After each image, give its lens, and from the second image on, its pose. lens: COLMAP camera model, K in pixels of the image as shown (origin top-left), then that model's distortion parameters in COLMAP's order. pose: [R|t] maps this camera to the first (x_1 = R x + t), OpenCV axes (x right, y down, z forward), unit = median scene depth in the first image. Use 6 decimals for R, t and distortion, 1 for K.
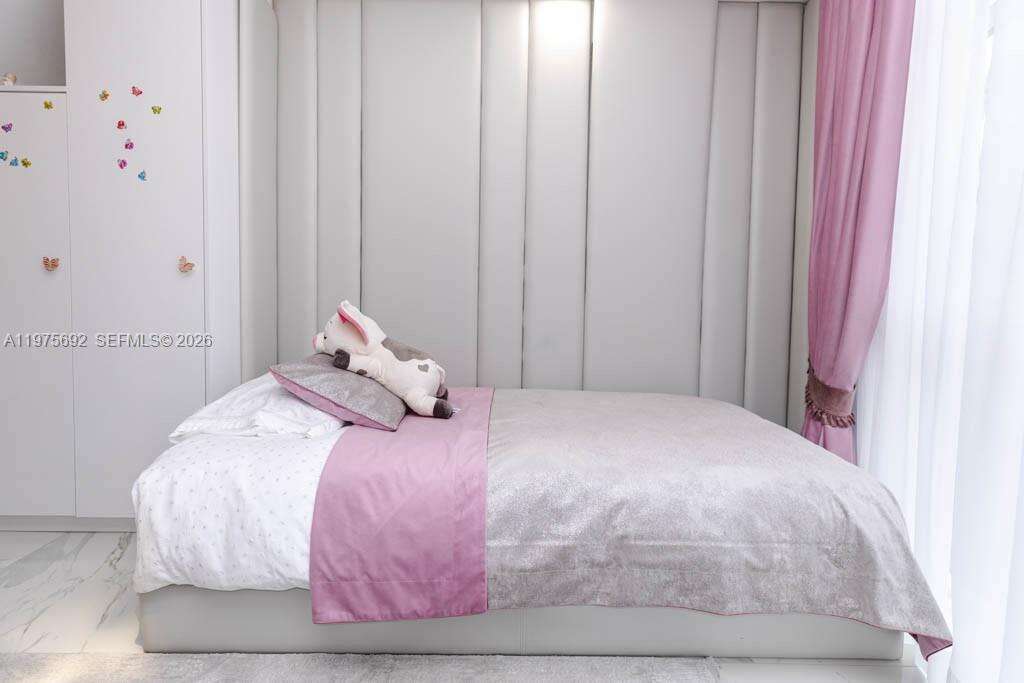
lens RADIAL K [[517.9, 0, 511.0], [0, 517.9, 301.1], [0, 0, 1]] dist [0.004426, 0.000365]
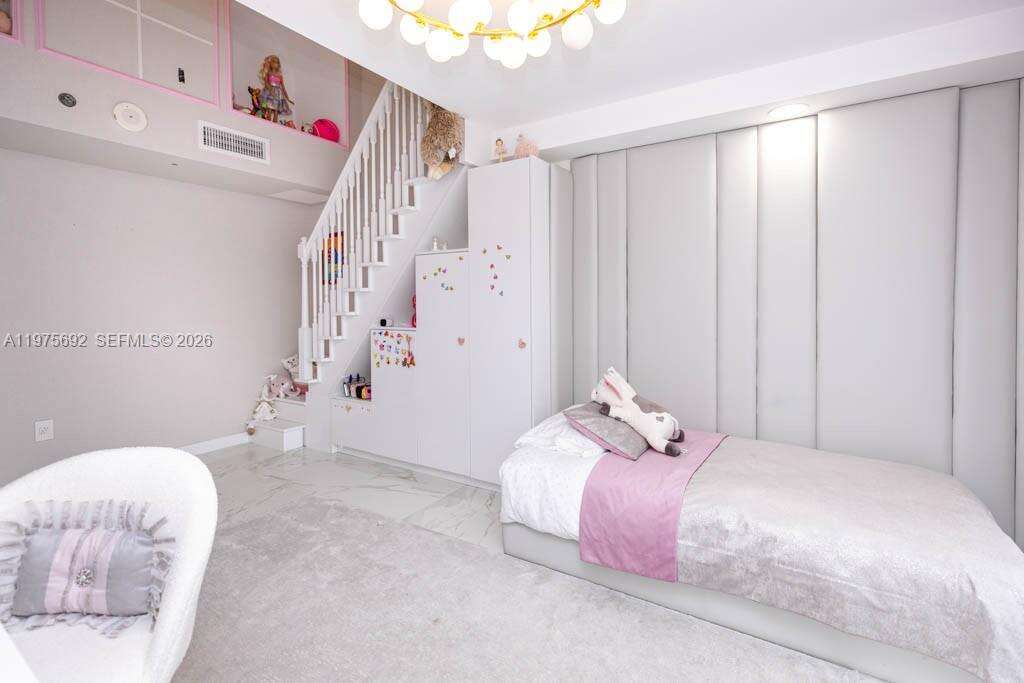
lens RADIAL K [[488.6, 0, 512.5], [0, 488.6, 315.3], [0, 0, 1]] dist [0.002505, -0.000463]
pose [[0.840340, 0.001089, -0.542058, 0.346451], [-0.004660, 0.999976, -0.005215, -0.233646], [0.542039, 0.006908, 0.840325, -0.580821]]
